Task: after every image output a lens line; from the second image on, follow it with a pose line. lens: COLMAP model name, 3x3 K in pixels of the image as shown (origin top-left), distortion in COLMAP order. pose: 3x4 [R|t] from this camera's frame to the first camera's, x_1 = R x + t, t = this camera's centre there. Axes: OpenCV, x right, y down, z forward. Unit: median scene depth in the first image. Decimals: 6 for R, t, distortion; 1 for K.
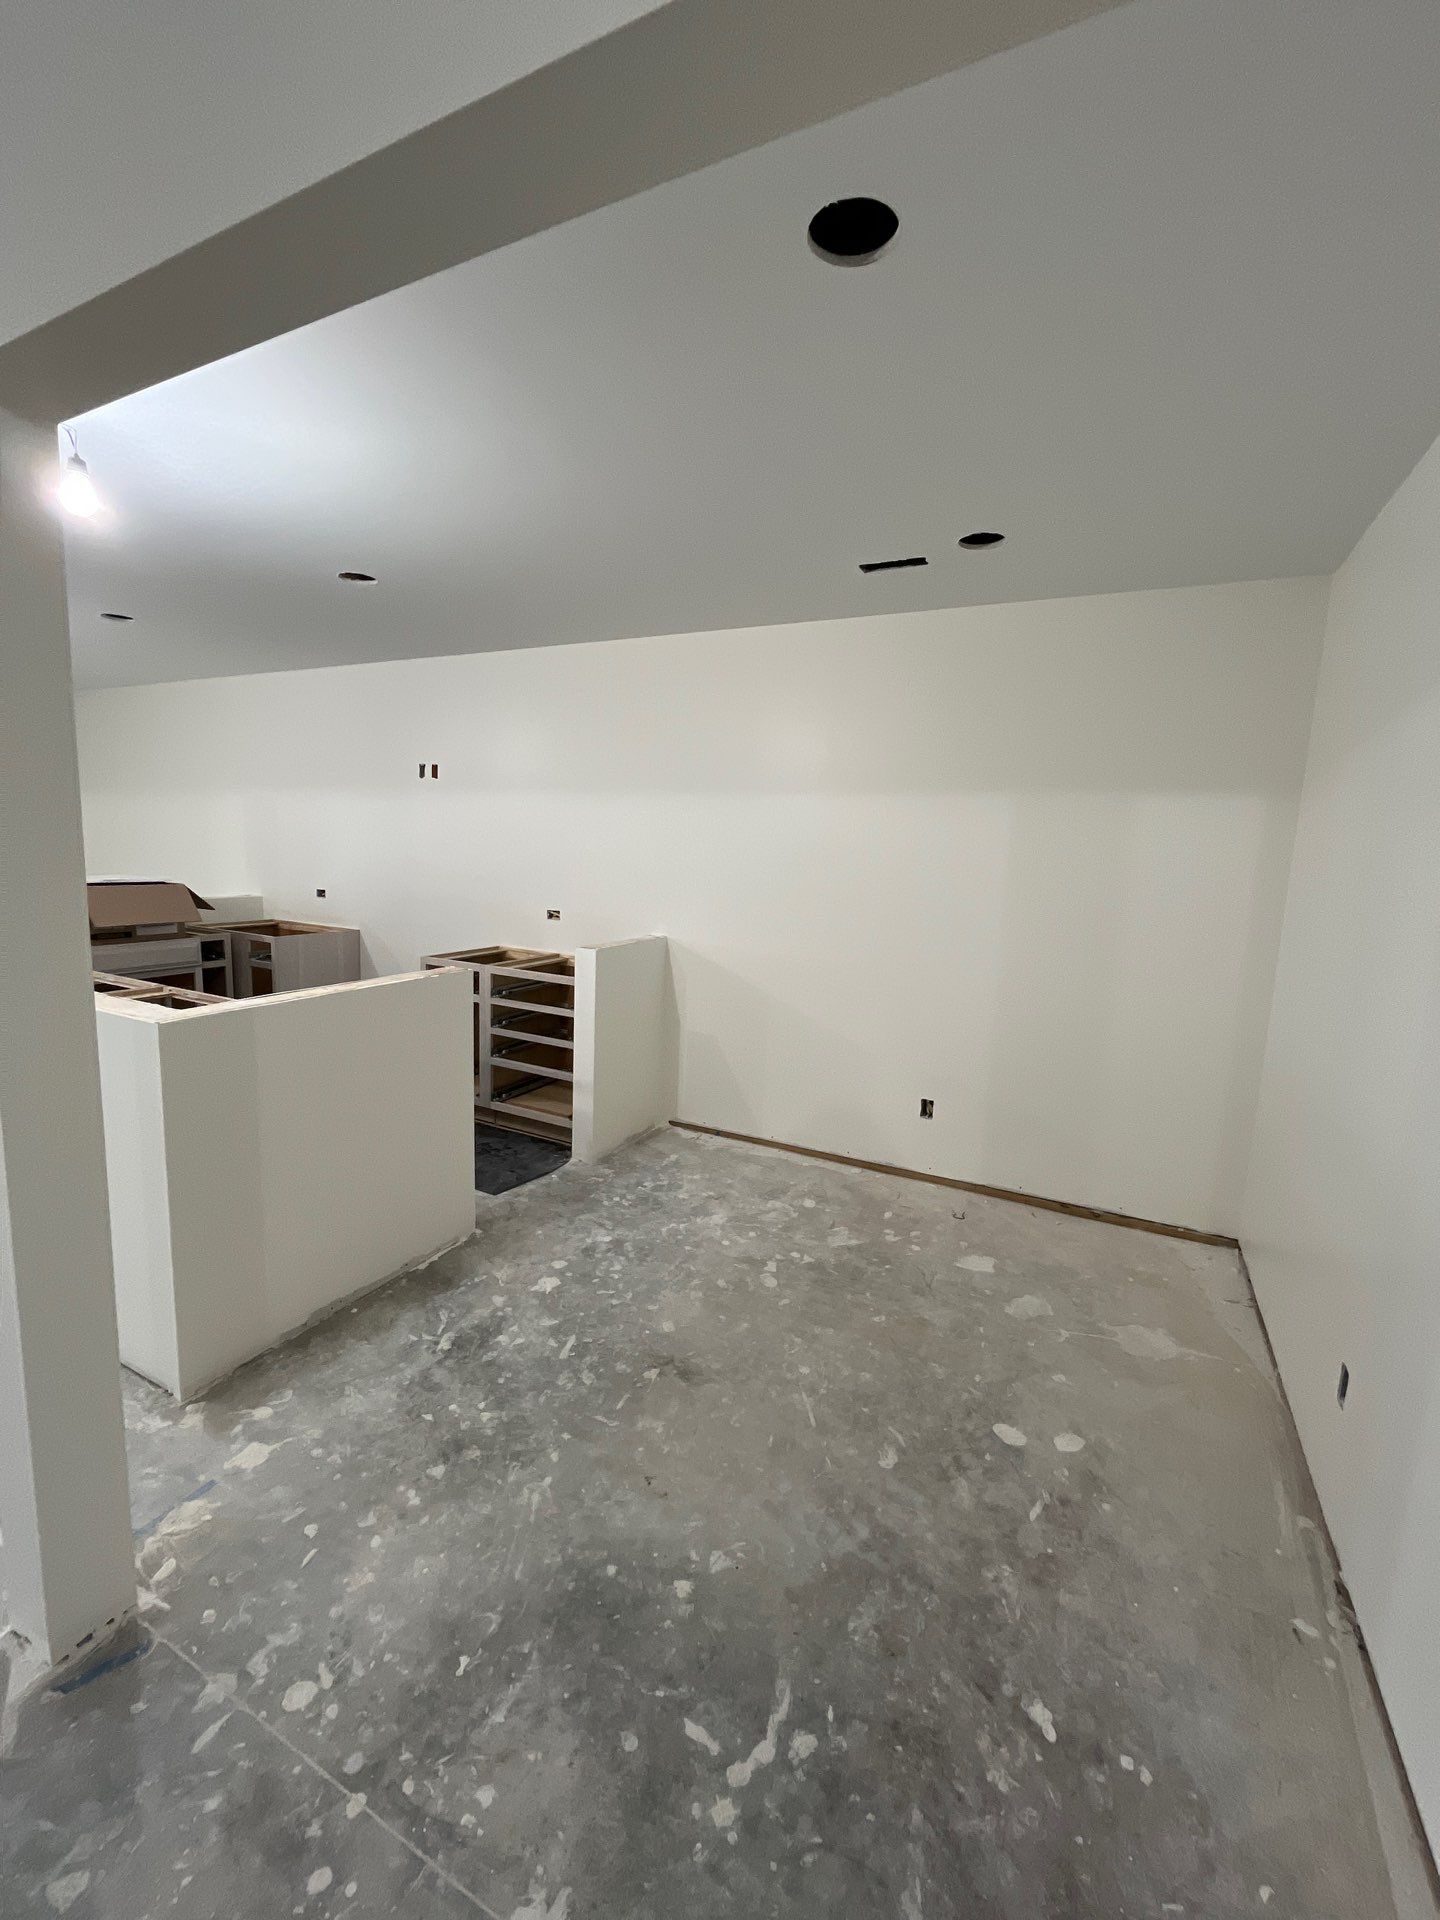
lens RADIAL K [[781.1, 0, 719.0], [0, 781.1, 957.3], [0, 0, 1]] dist [-0.004416, 0.000405]
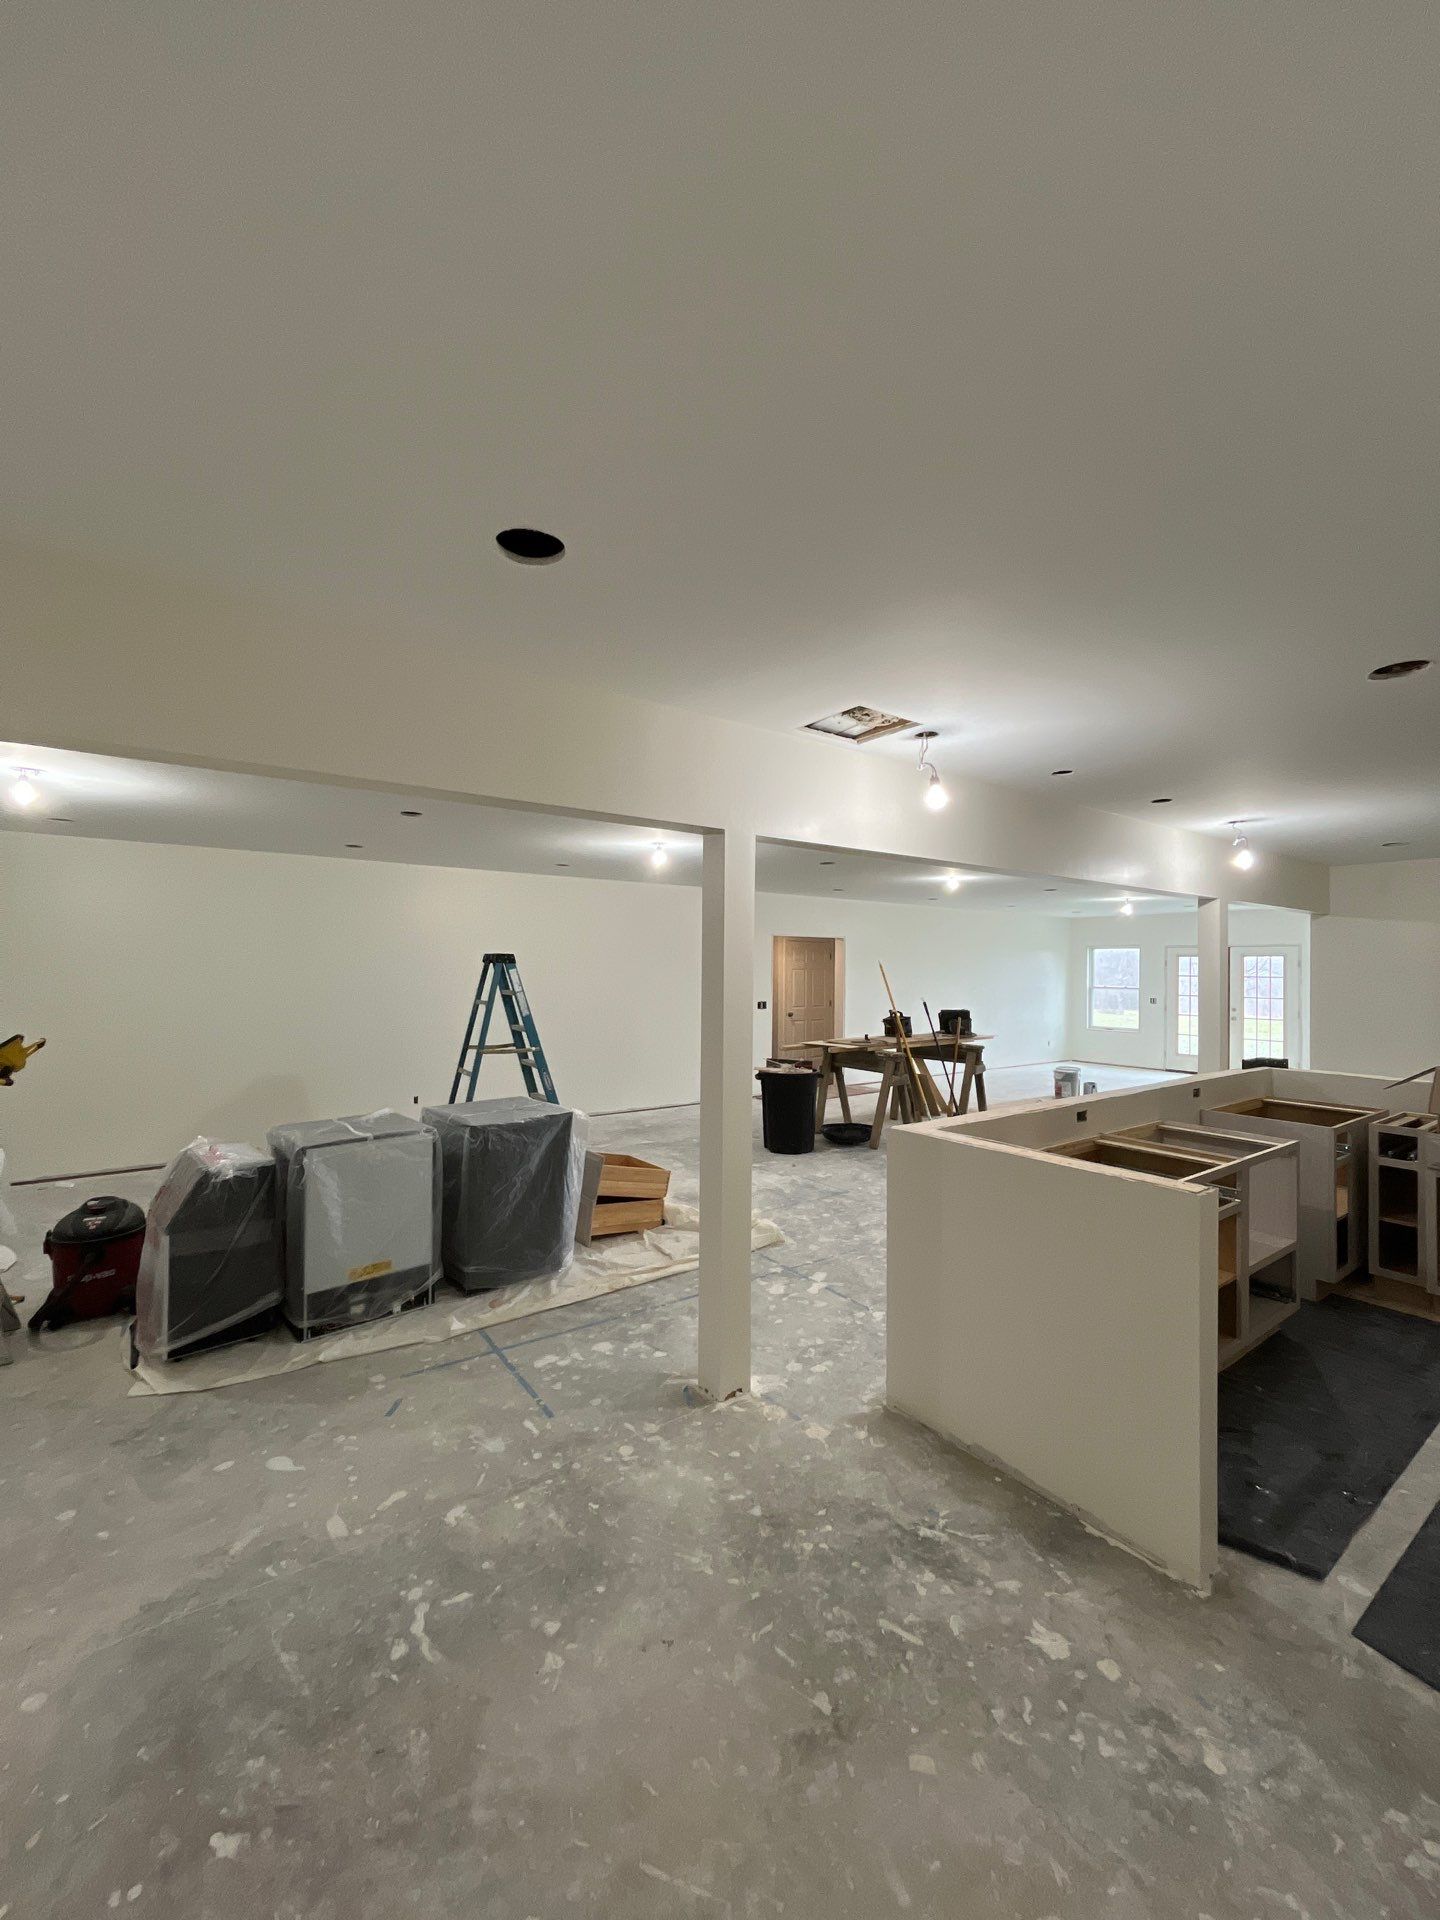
lens RADIAL K [[781.1, 0, 719.0], [0, 781.1, 957.3], [0, 0, 1]] dist [-0.004416, 0.000405]
pose [[-0.454583, -0.055418, -0.888979, 0.570484], [-0.152813, 0.988117, 0.016543, -0.154645], [0.877498, 0.143367, -0.457649, 0.974152]]
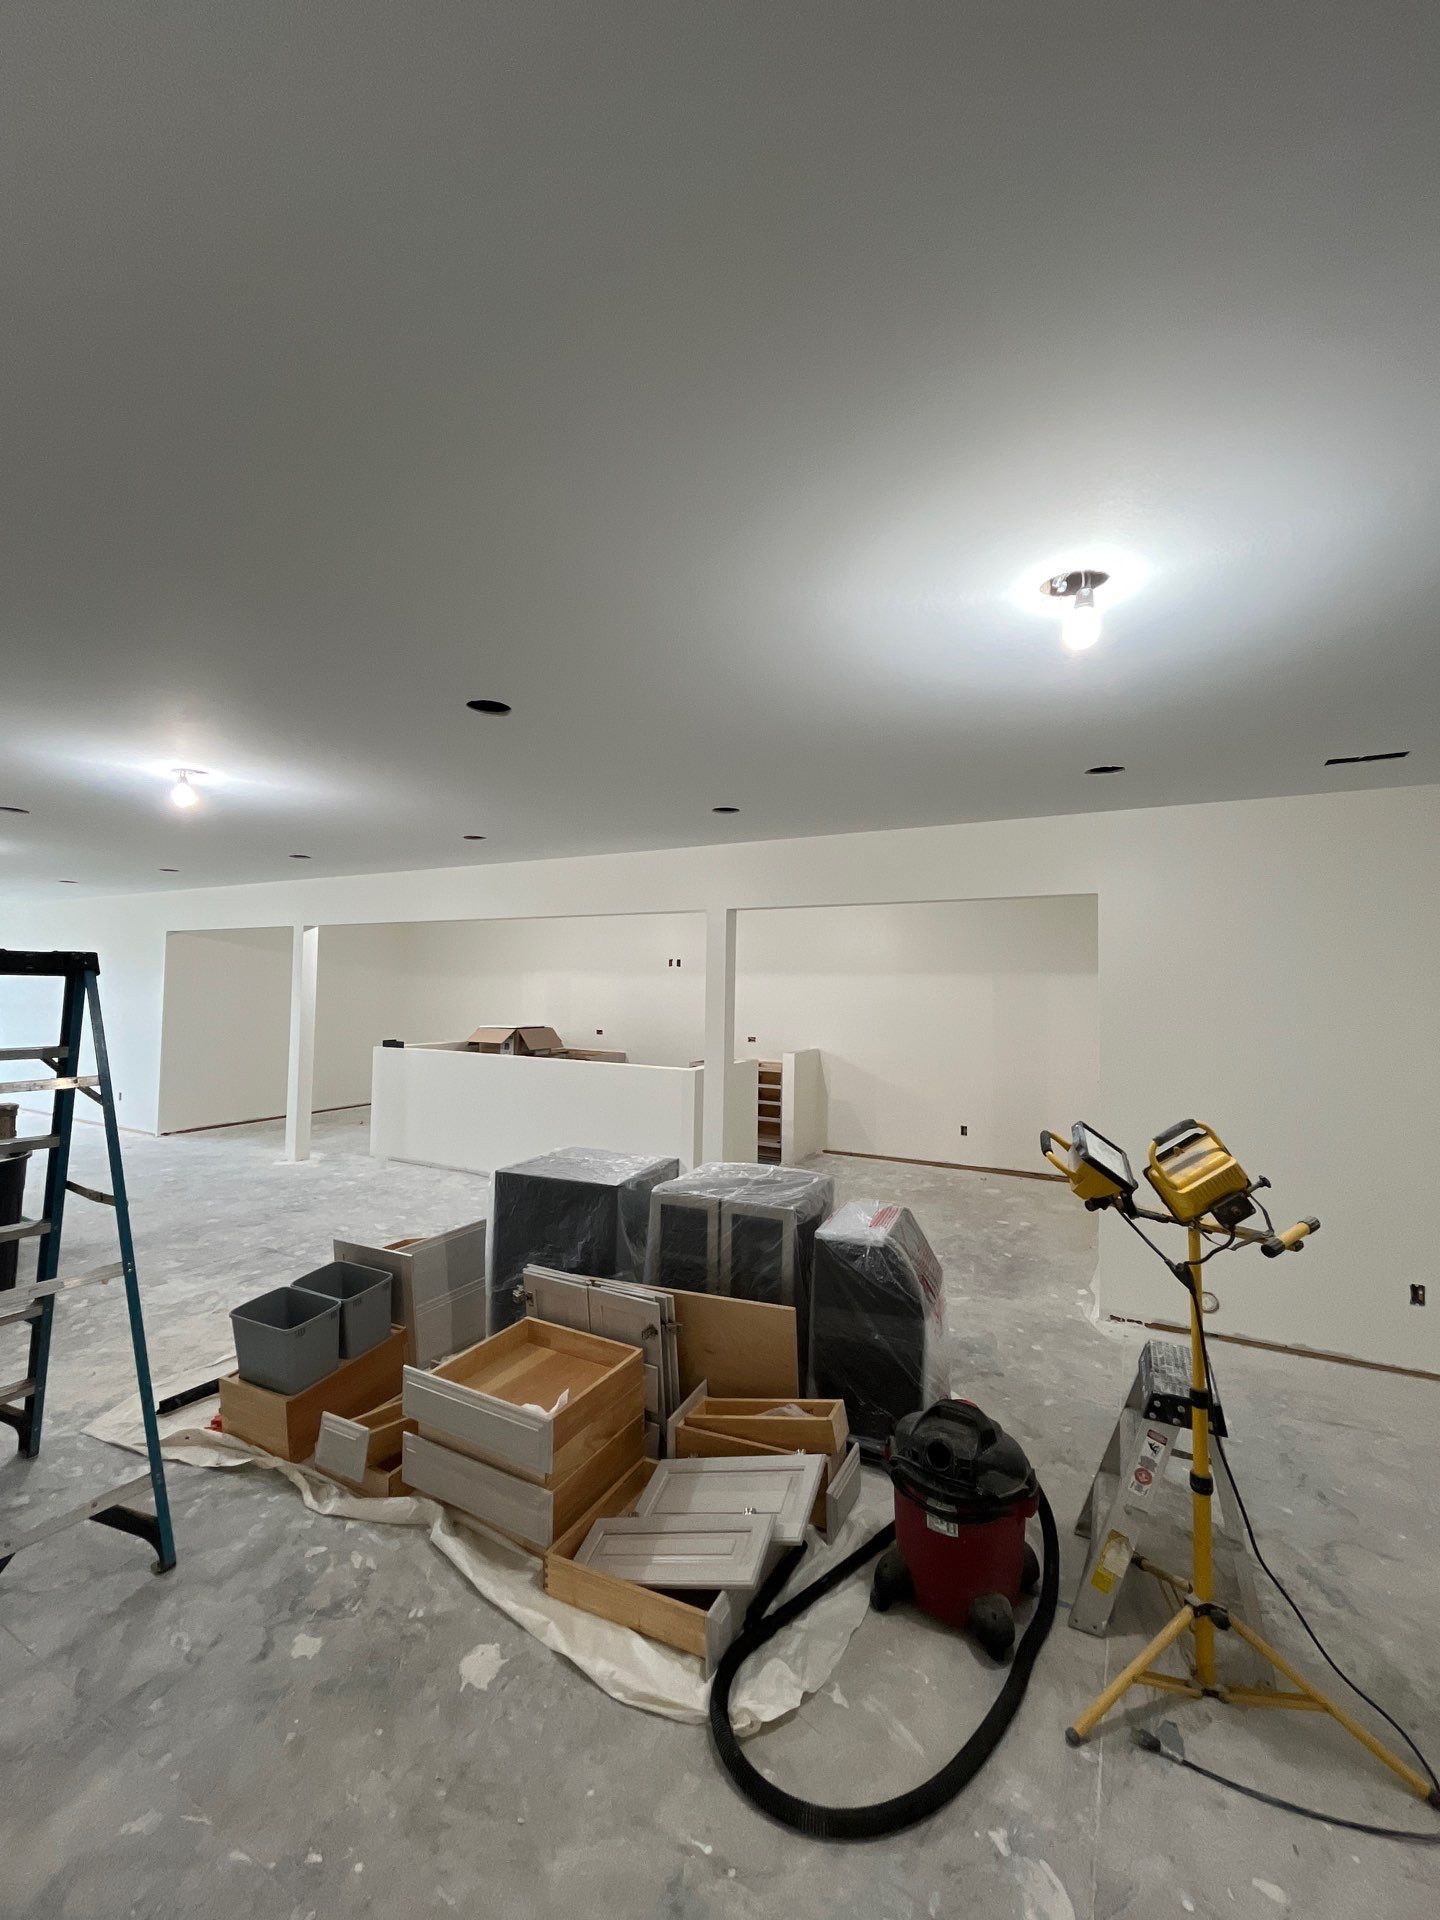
lens RADIAL K [[781.1, 0, 719.0], [0, 781.1, 957.3], [0, 0, 1]] dist [-0.004416, 0.000405]
pose [[0.999153, -0.028058, -0.030087, -0.377658], [0.022149, 0.983176, -0.181313, 0.144698], [0.034668, 0.180493, 0.982965, -1.401346]]
